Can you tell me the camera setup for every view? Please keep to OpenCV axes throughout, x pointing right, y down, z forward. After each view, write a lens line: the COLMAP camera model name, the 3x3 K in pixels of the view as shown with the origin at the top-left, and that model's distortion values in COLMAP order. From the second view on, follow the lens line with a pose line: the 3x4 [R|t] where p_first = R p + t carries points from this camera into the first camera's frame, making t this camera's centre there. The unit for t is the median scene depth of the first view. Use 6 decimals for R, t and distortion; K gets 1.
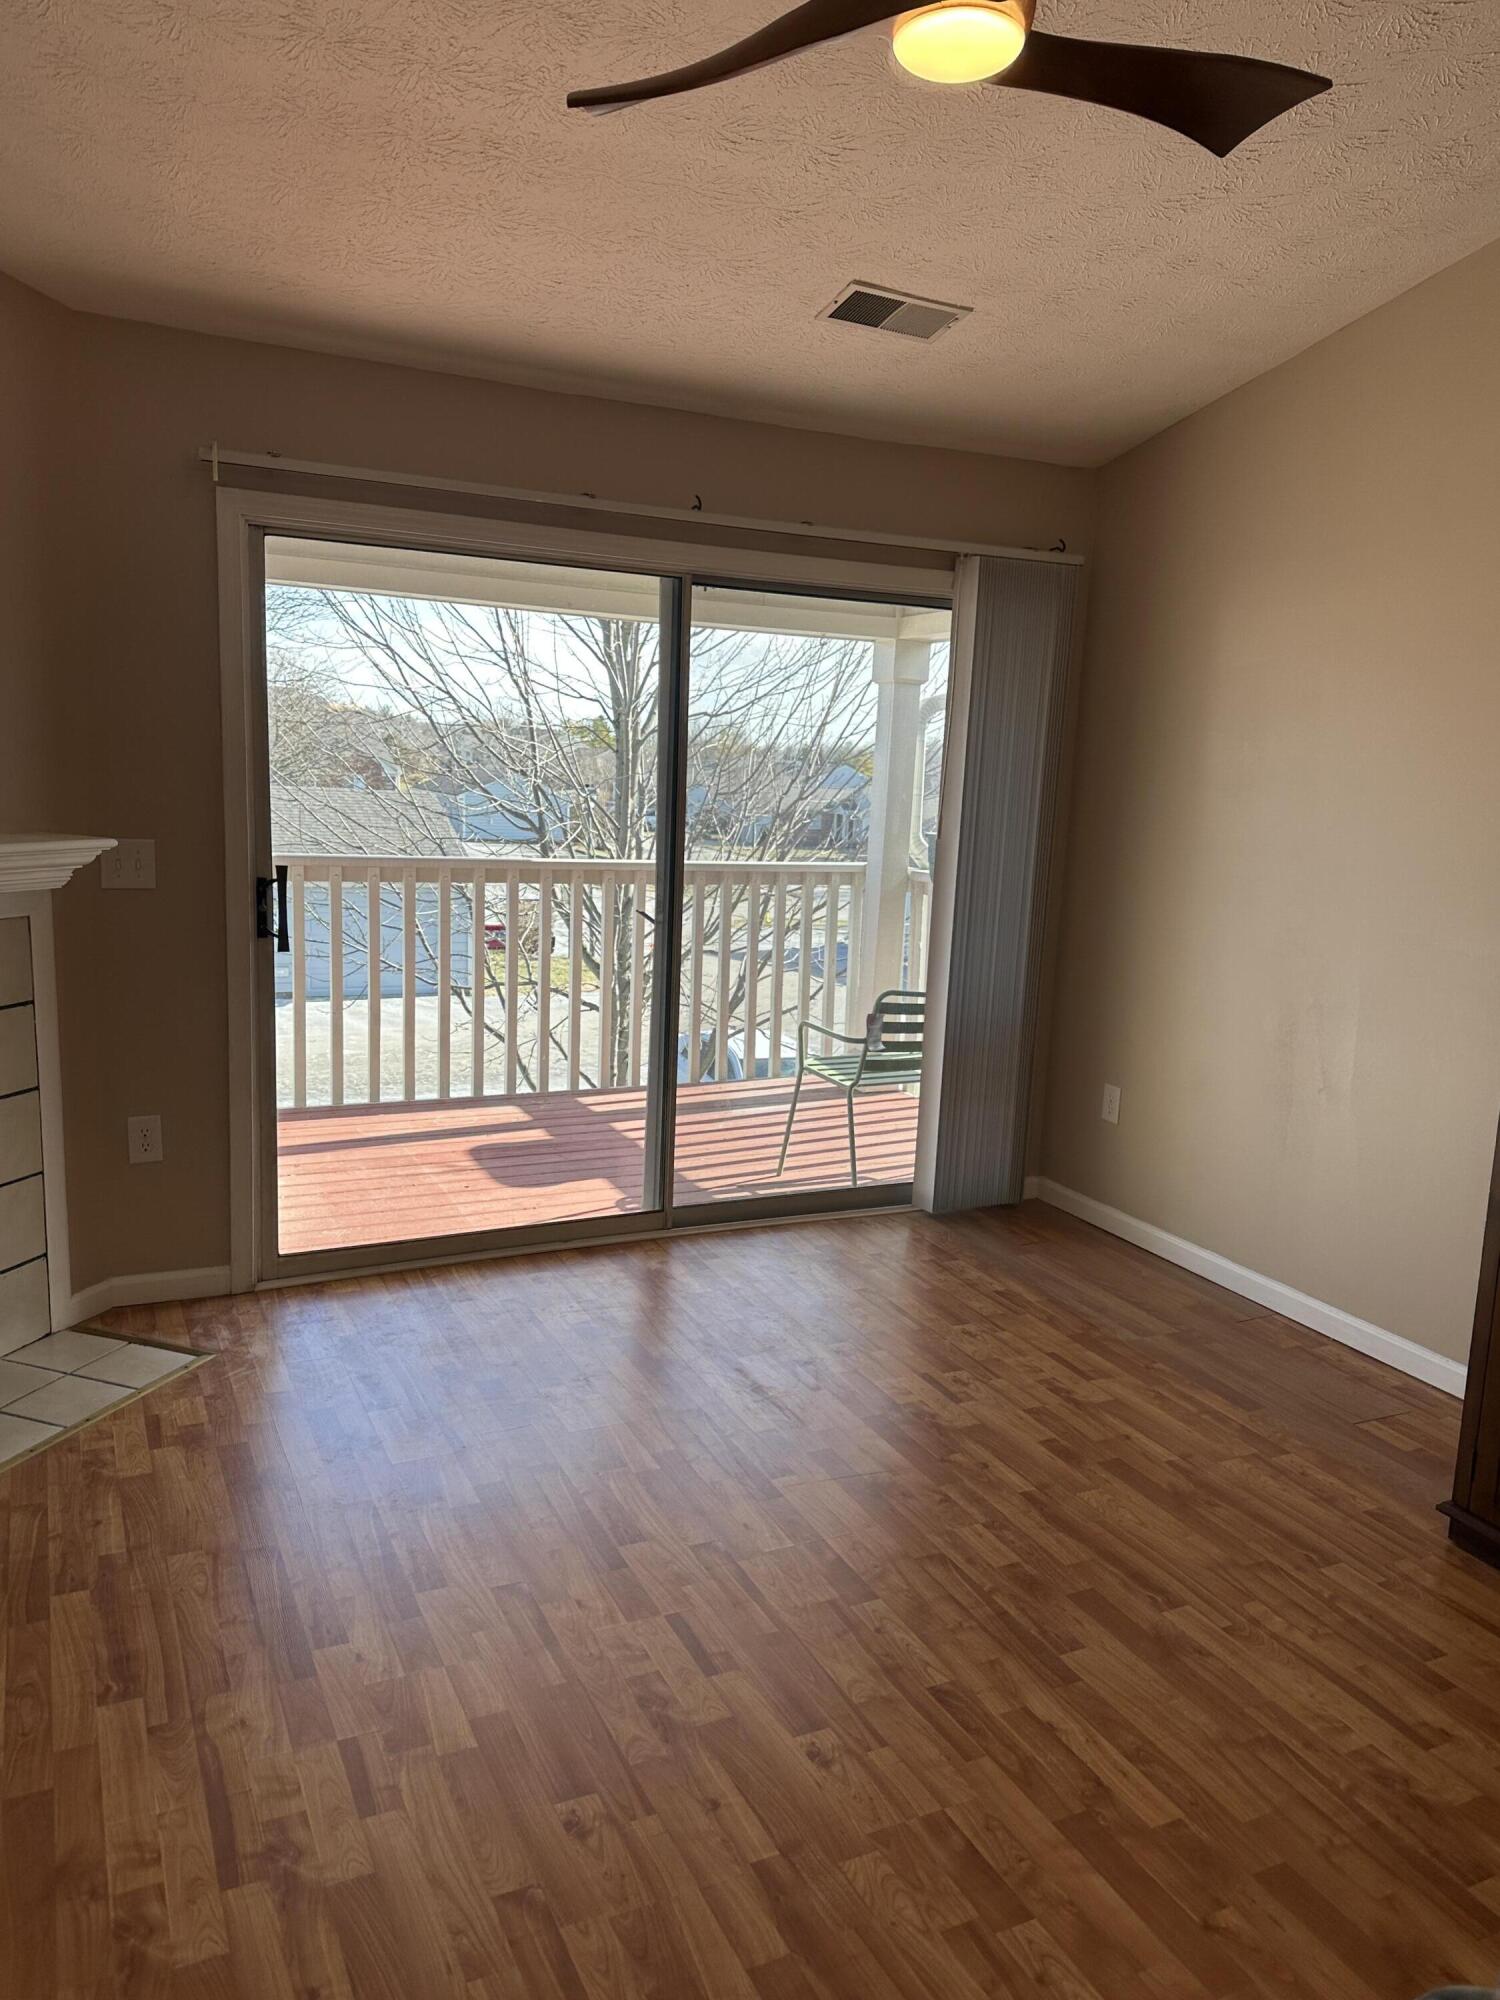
lens RADIAL K [[1448.0, 0, 750.0], [0, 1448.0, 1000.0], [0, 0, 1]] dist [0.128753, -0.146246]
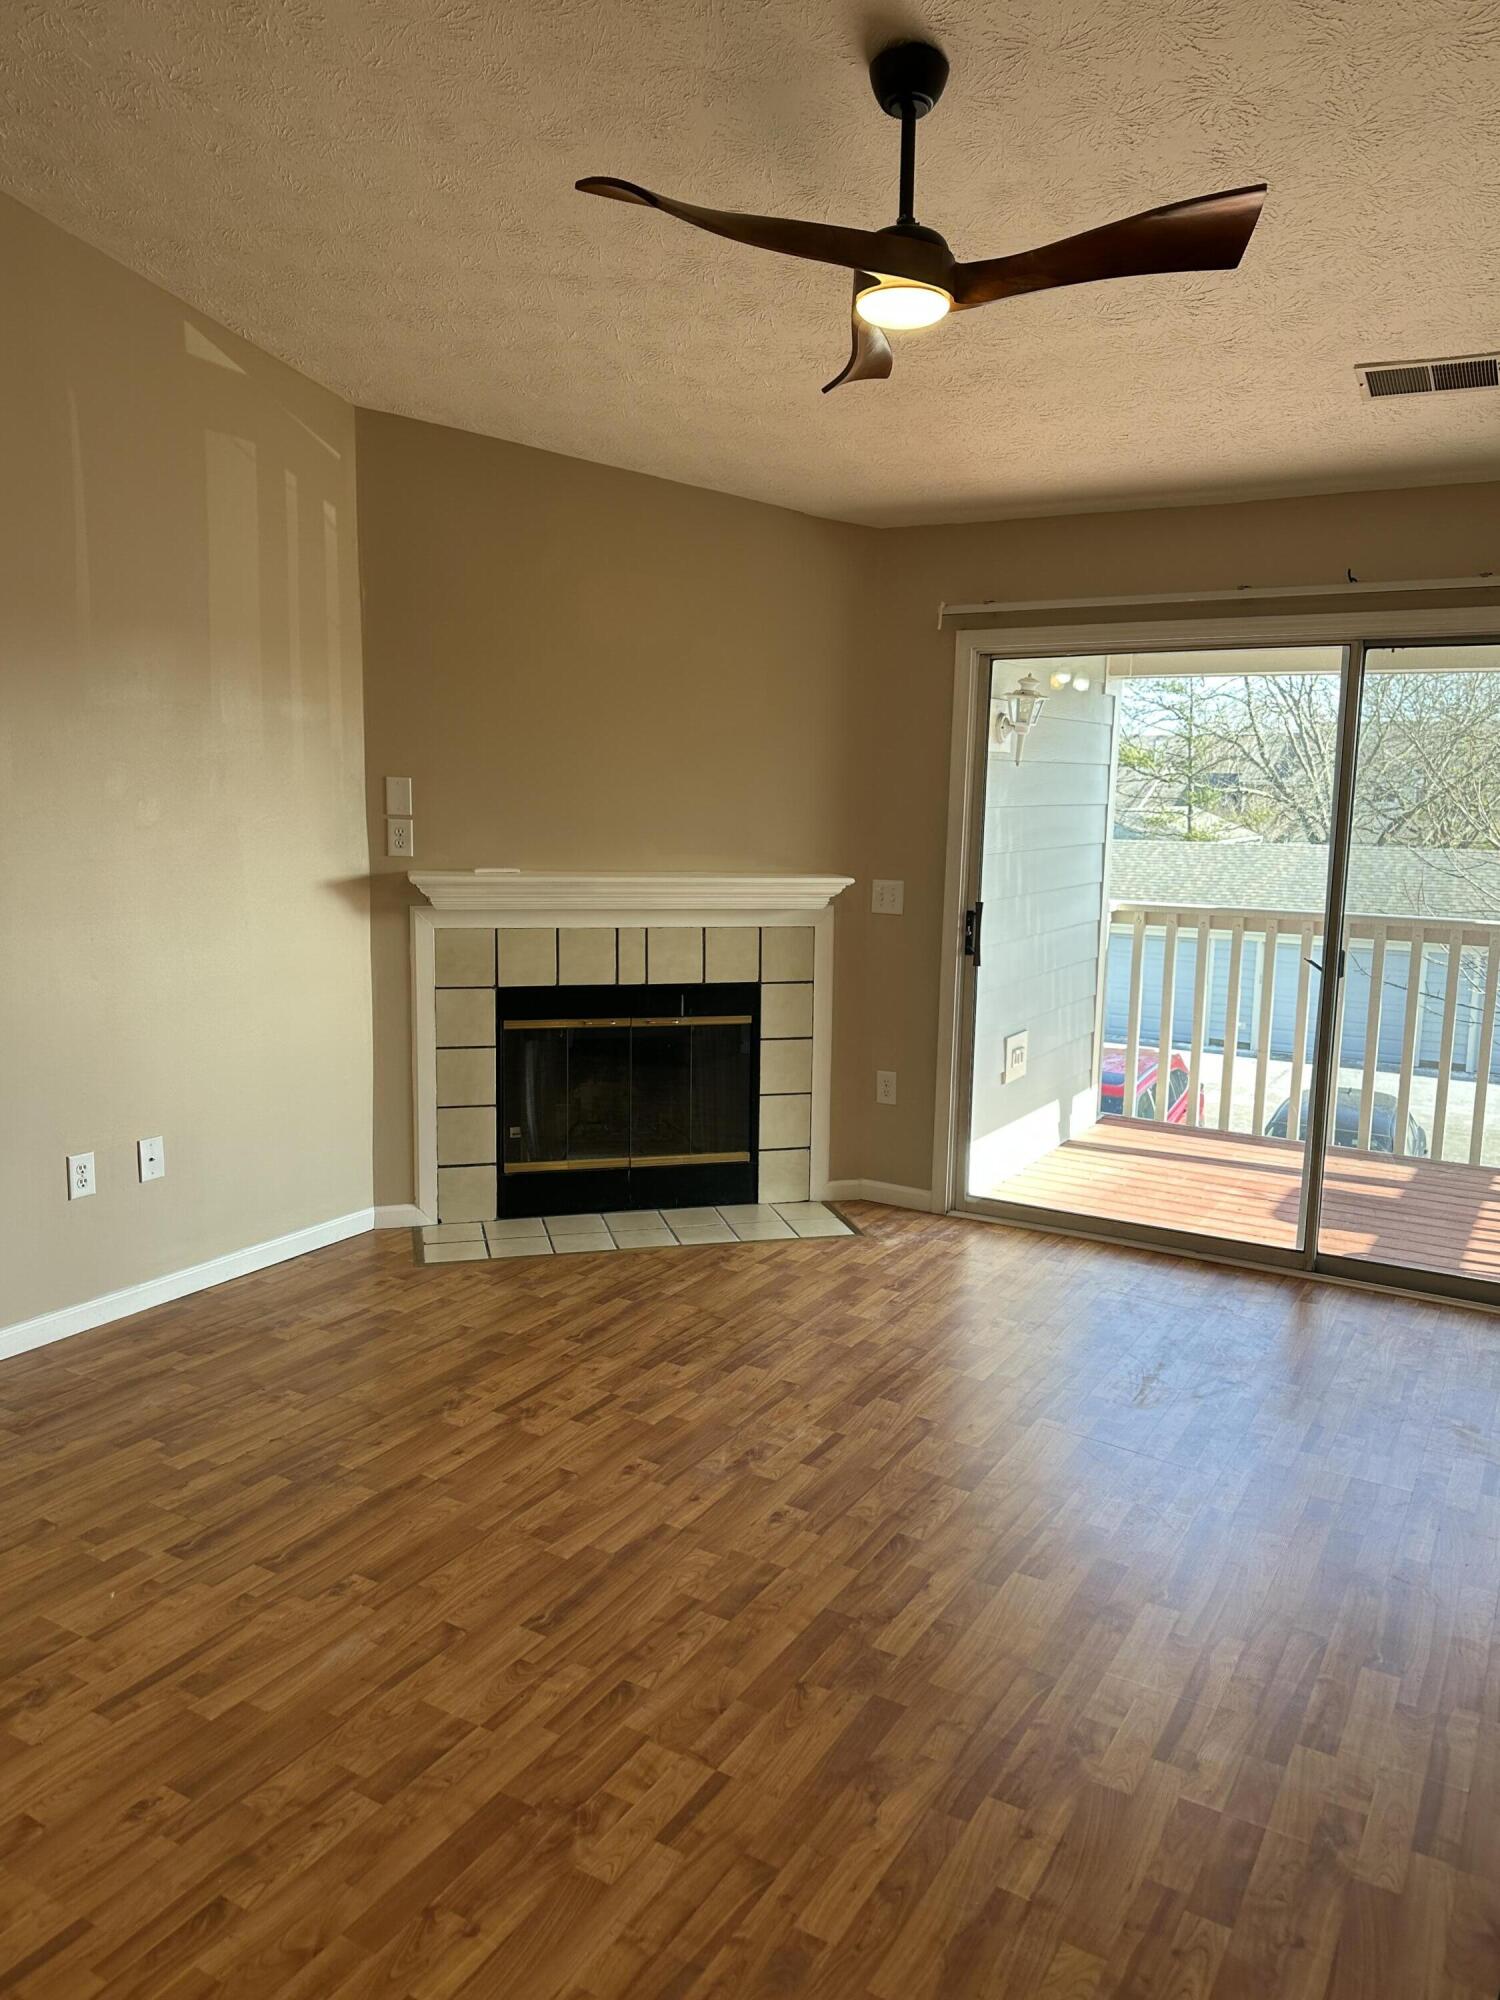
lens RADIAL K [[1448.0, 0, 750.0], [0, 1448.0, 1000.0], [0, 0, 1]] dist [0.128753, -0.146246]
pose [[0.557204, 0.091940, -0.825270, 0.654474], [-0.133460, 0.990847, 0.020277, -0.000949], [0.819581, 0.098842, 0.564374, 0.081282]]
